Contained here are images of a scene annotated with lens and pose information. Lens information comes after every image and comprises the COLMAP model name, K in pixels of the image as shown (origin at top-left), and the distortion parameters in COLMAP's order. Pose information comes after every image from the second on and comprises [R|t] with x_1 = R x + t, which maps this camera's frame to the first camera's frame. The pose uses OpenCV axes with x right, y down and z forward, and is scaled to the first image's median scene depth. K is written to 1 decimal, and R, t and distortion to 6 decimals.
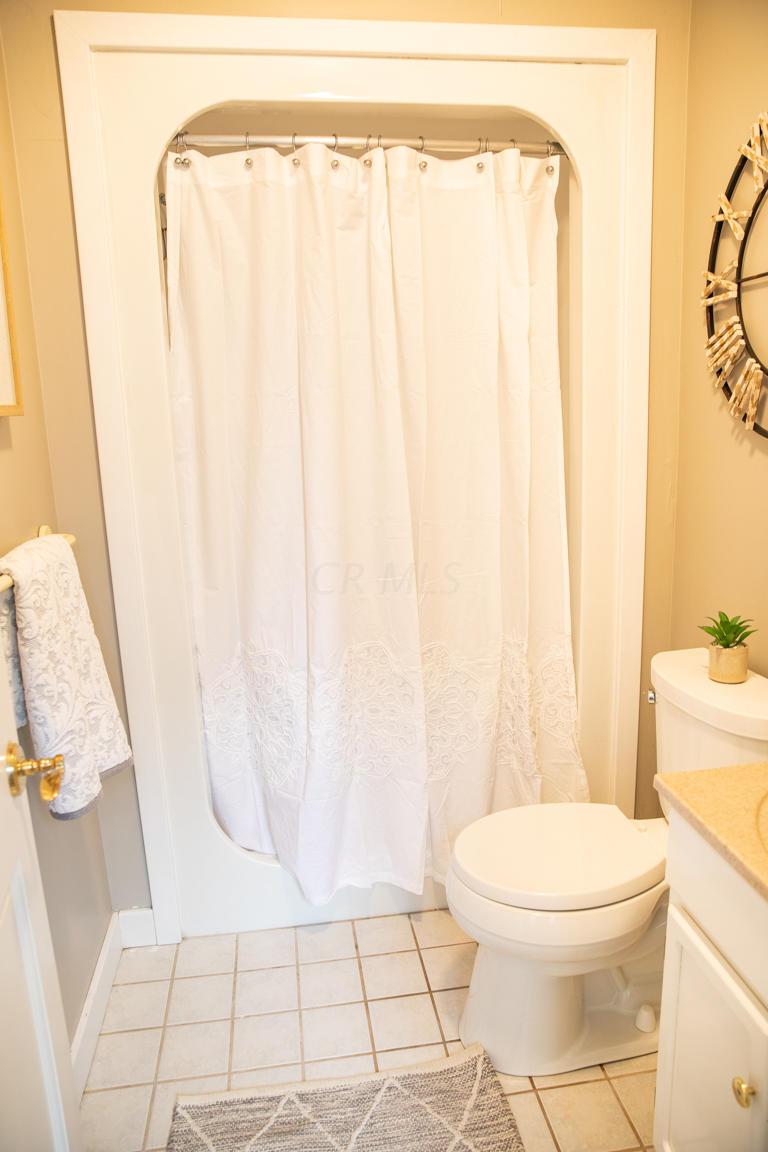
lens RADIAL K [[781.1, 0, 384.0], [0, 781.1, 576.0], [0, 0, 1]] dist [-0.108407, 0.084511]
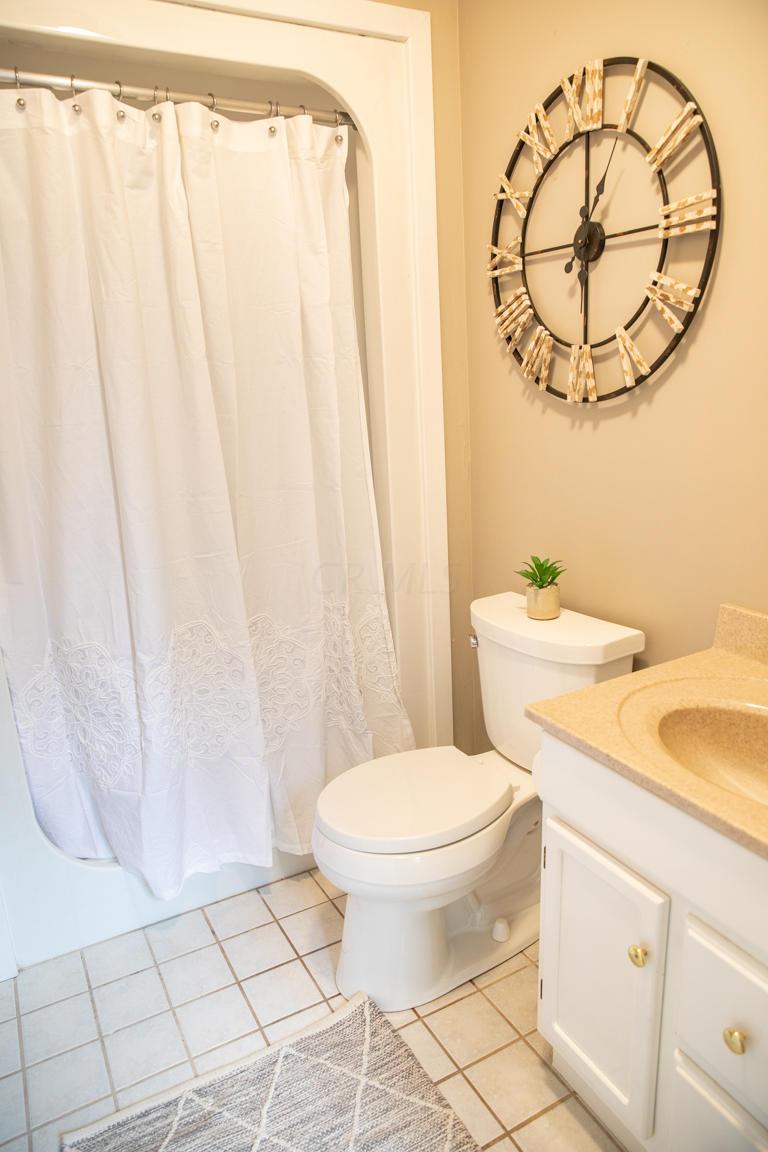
lens RADIAL K [[781.1, 0, 384.0], [0, 781.1, 576.0], [0, 0, 1]] dist [-0.108407, 0.084511]
pose [[0.937540, -0.098345, 0.333686, -0.124263], [0.086632, 0.994993, 0.049843, 0.000279], [-0.336917, -0.017822, 0.941366, 0.014665]]
